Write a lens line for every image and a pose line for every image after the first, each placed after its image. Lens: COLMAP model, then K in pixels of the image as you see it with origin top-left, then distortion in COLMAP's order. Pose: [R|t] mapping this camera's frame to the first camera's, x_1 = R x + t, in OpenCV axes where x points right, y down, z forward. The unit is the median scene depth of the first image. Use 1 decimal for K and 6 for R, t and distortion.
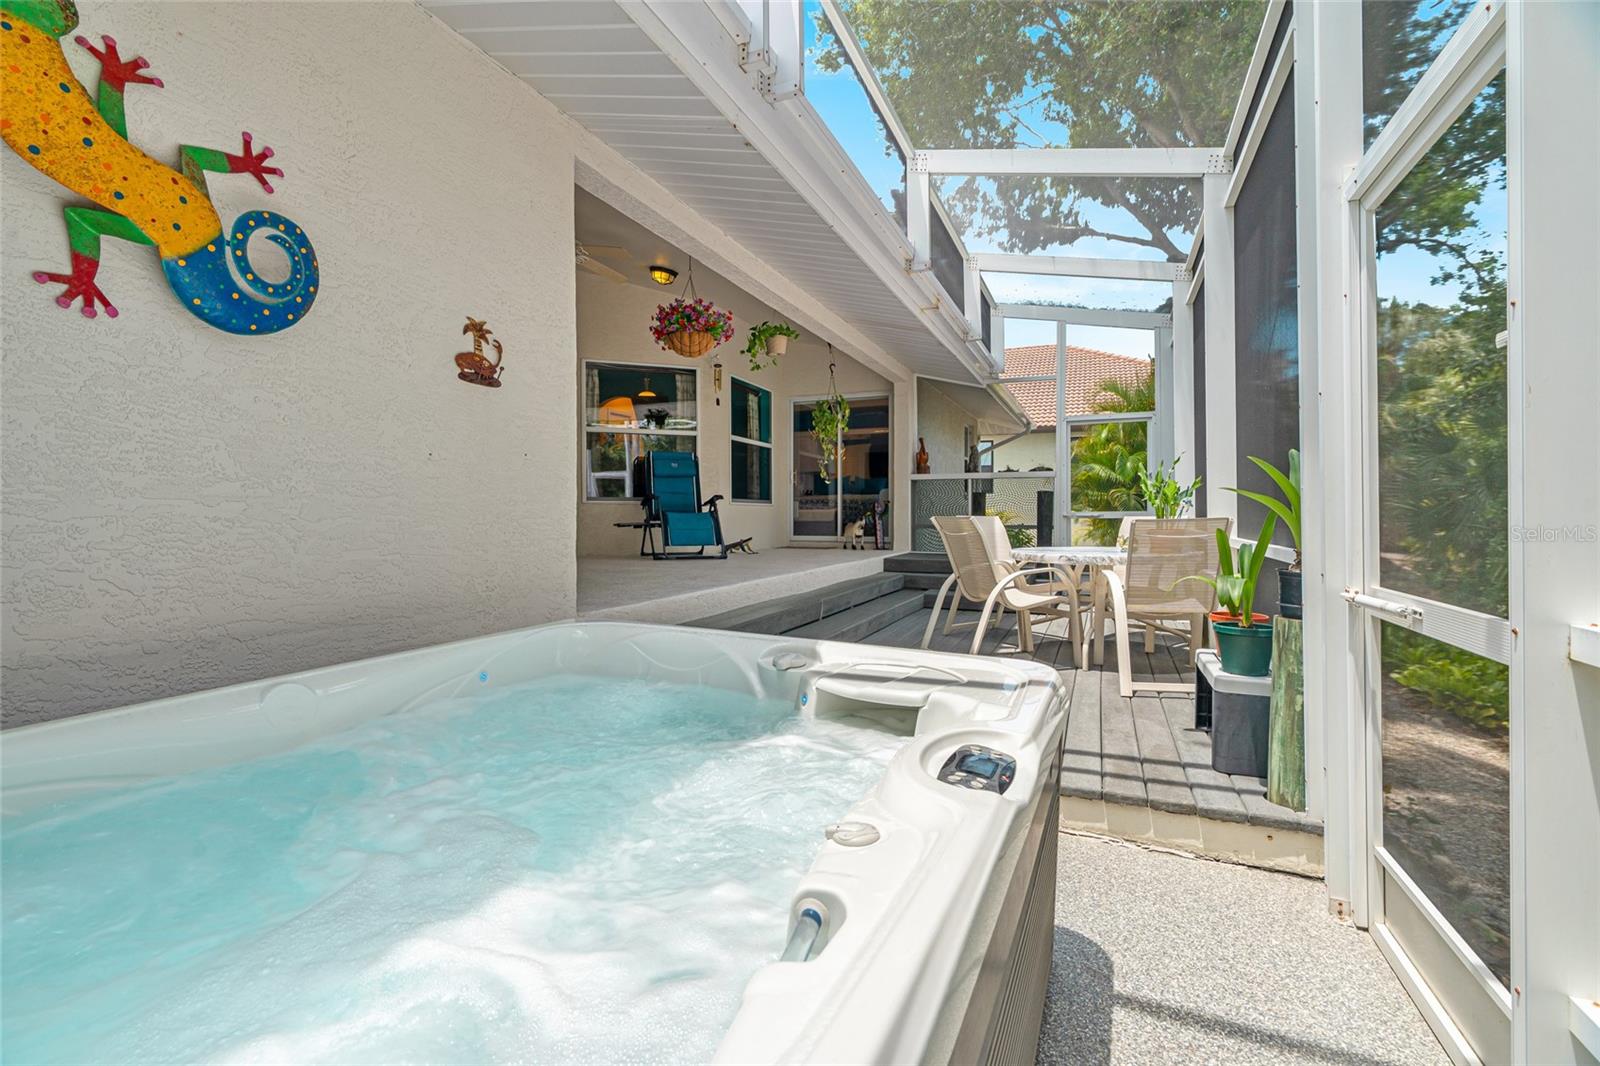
lens RADIAL K [[732.7, 0, 800.2], [0, 732.7, 519.7], [0, 0, 1]] dist [0.002895, 0.000586]
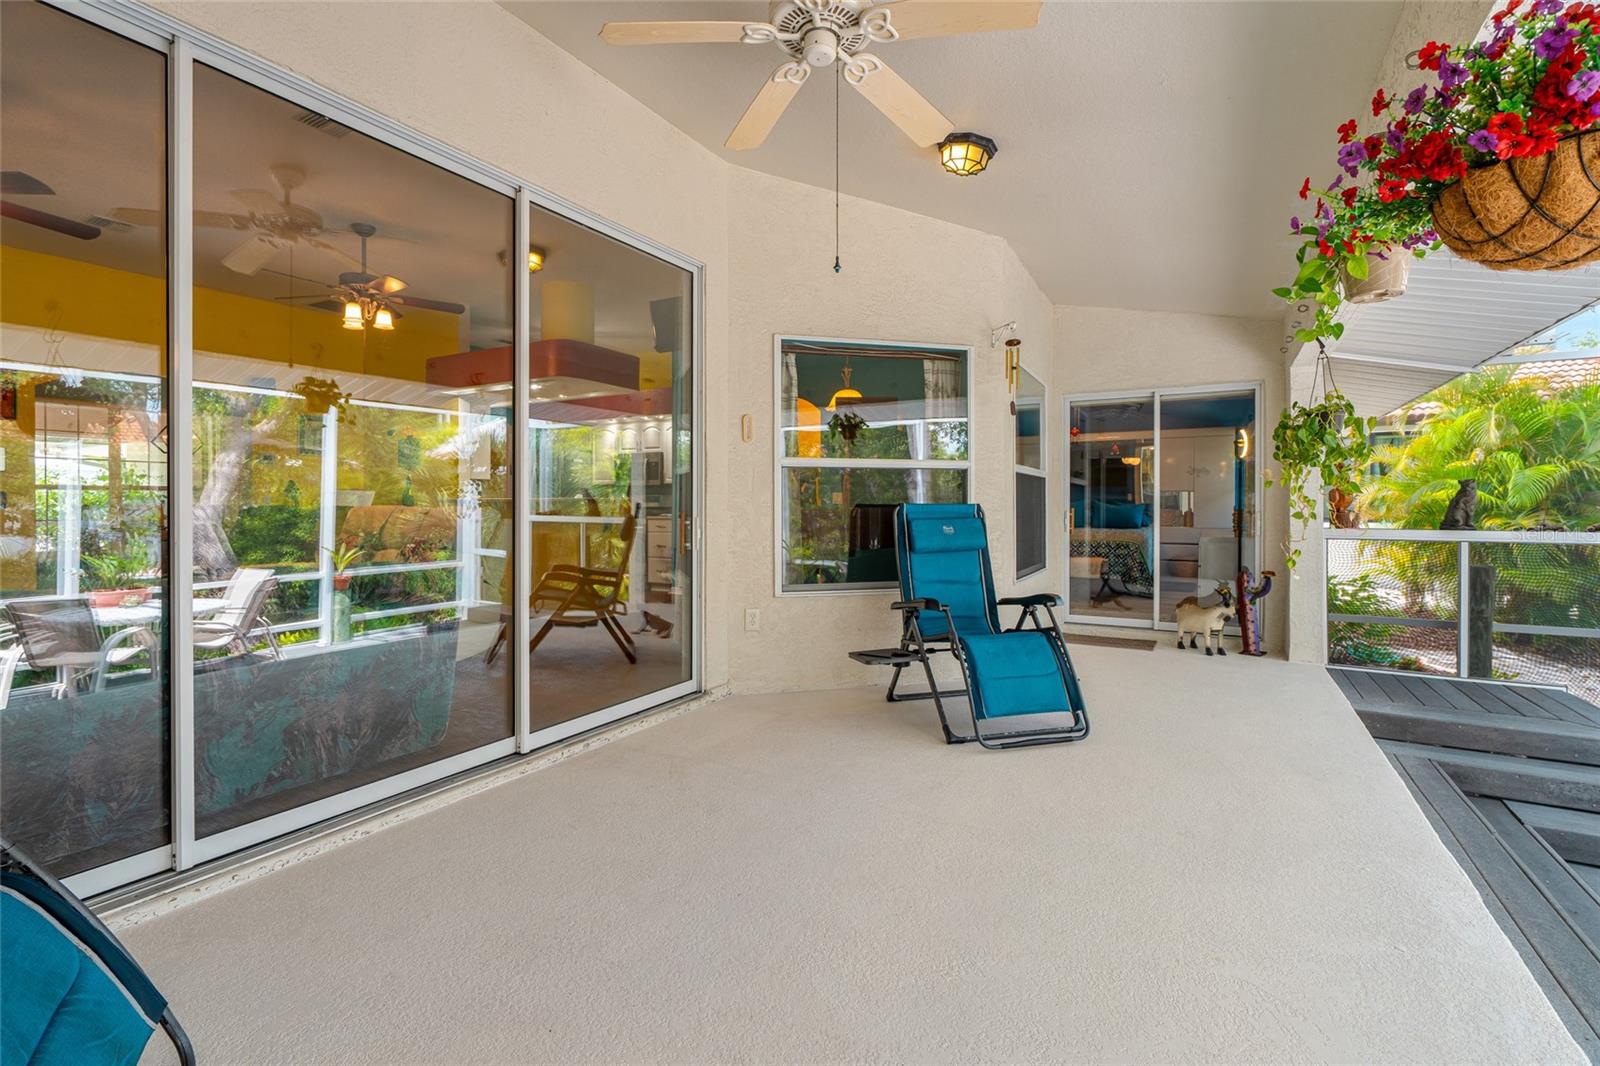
lens RADIAL K [[737.5, 0, 799.1], [0, 737.5, 503.3], [0, 0, 1]] dist [0.000678, 0.000191]
pose [[0.993546, -0.001050, -0.113428, -0.194323], [0.000112, 0.999966, -0.008279, -0.079061], [0.113433, 0.008213, 0.993512, 0.405618]]
